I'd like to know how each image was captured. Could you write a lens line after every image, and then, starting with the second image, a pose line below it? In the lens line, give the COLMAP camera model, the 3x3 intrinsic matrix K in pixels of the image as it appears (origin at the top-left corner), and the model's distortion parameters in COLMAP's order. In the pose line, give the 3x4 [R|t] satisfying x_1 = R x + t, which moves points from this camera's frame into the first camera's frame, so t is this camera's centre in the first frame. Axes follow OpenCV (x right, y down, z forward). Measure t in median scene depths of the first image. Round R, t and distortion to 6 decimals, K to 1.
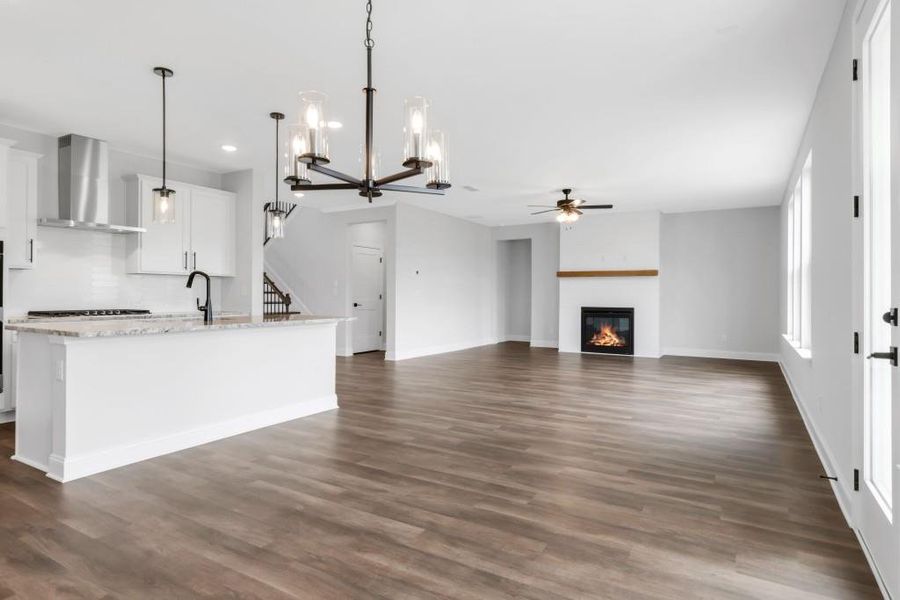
lens RADIAL K [[499.1, 0, 447.6], [0, 499.1, 296.0], [0, 0, 1]] dist [-0.001129, -0.000158]
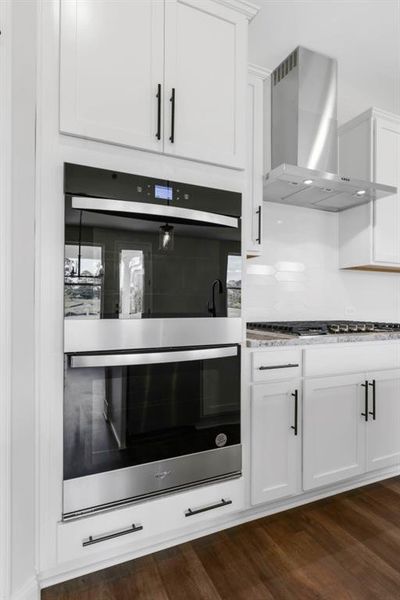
lens RADIAL K [[325.5, 0, 206.7], [0, 325.5, 304.2], [0, 0, 1]] dist [0.011378, 0.000034]
pose [[0.826964, -0.003420, -0.562245, -0.681729], [-0.001089, 0.999970, -0.007685, 0.010572], [0.562254, 0.006967, 0.826935, 0.648100]]
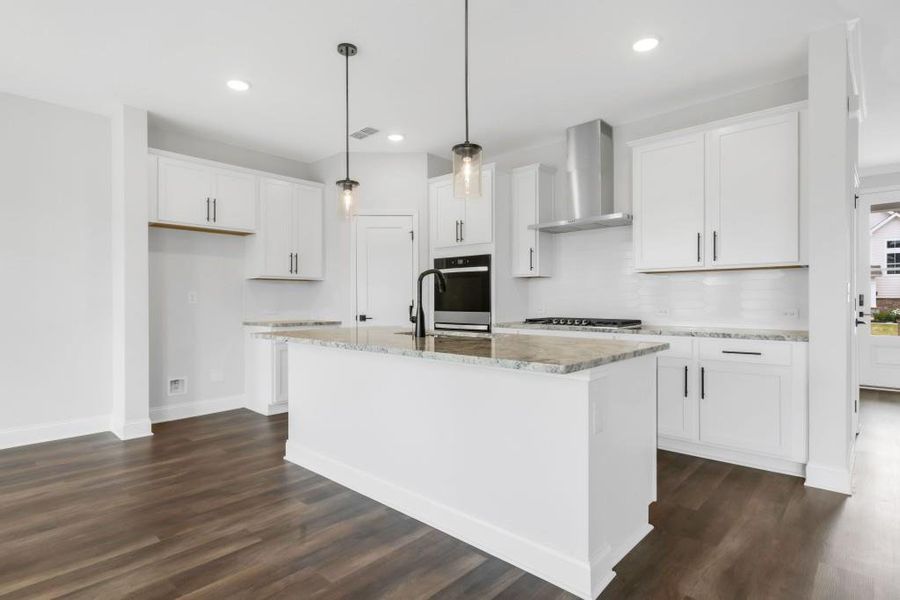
lens RADIAL K [[464.8, 0, 450.5], [0, 464.8, 301.4], [0, 0, 1]] dist [-0.002580, -0.000692]
pose [[-0.199804, -0.001304, -0.979835, 0.157197], [-0.001060, 0.999999, -0.001114, -0.000837], [0.979835, 0.000816, -0.199805, 1.055054]]
